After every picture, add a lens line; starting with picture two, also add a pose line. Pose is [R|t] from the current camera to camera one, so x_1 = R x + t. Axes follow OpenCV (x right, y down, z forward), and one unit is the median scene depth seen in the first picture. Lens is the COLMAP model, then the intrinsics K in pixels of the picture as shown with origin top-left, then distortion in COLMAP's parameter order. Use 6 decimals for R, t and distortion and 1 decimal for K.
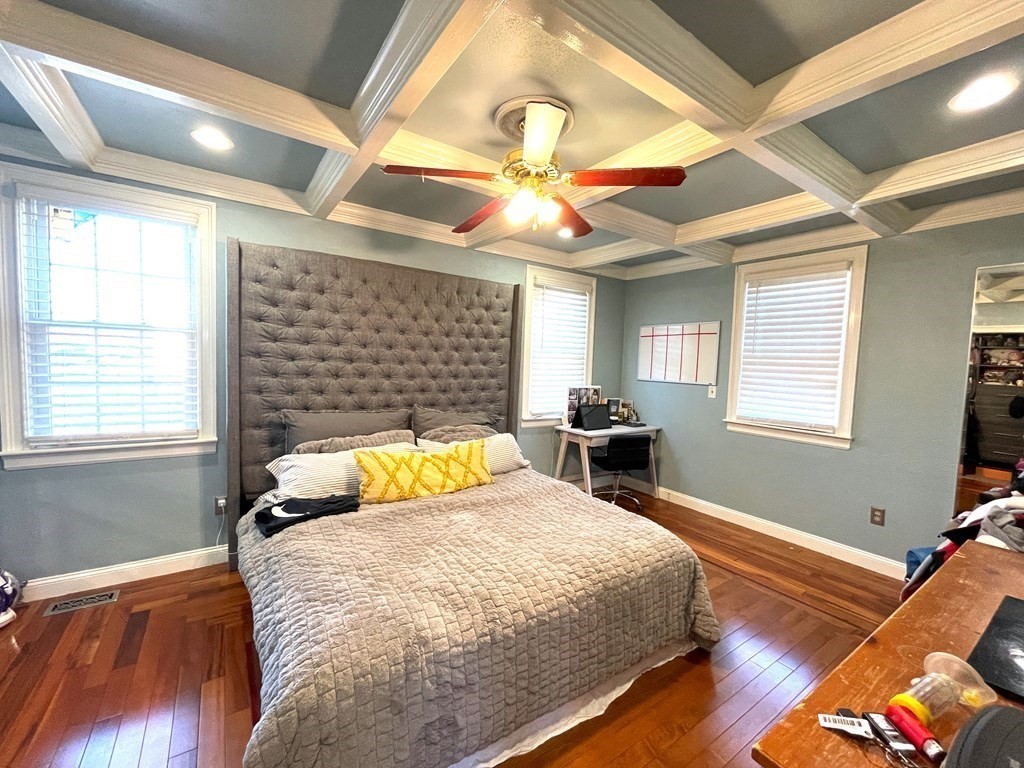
lens RADIAL K [[418.8, 0, 508.6], [0, 418.8, 382.6], [0, 0, 1]] dist [-0.003337, -0.000167]
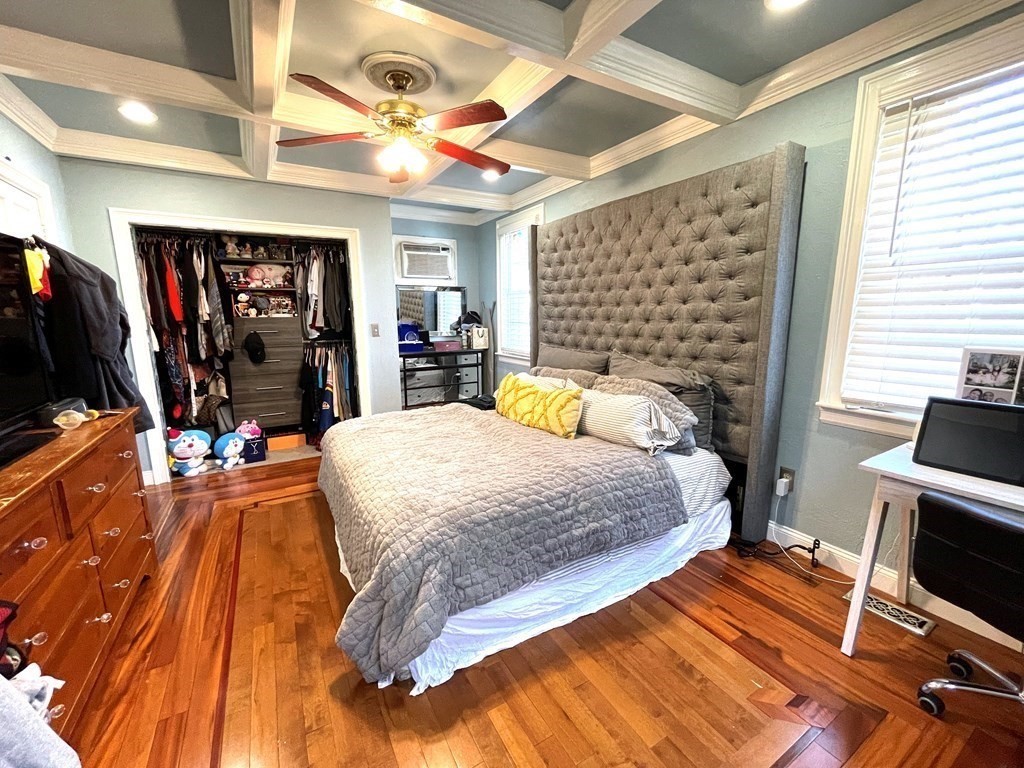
lens RADIAL K [[418.8, 0, 508.8], [0, 418.8, 389.8], [0, 0, 1]] dist [-0.003337, -0.000167]
pose [[-0.071505, 0.141162, -0.987401, 0.657958], [-0.054834, 0.987881, 0.145201, 0.017495], [0.995932, 0.064526, -0.062897, 0.748174]]
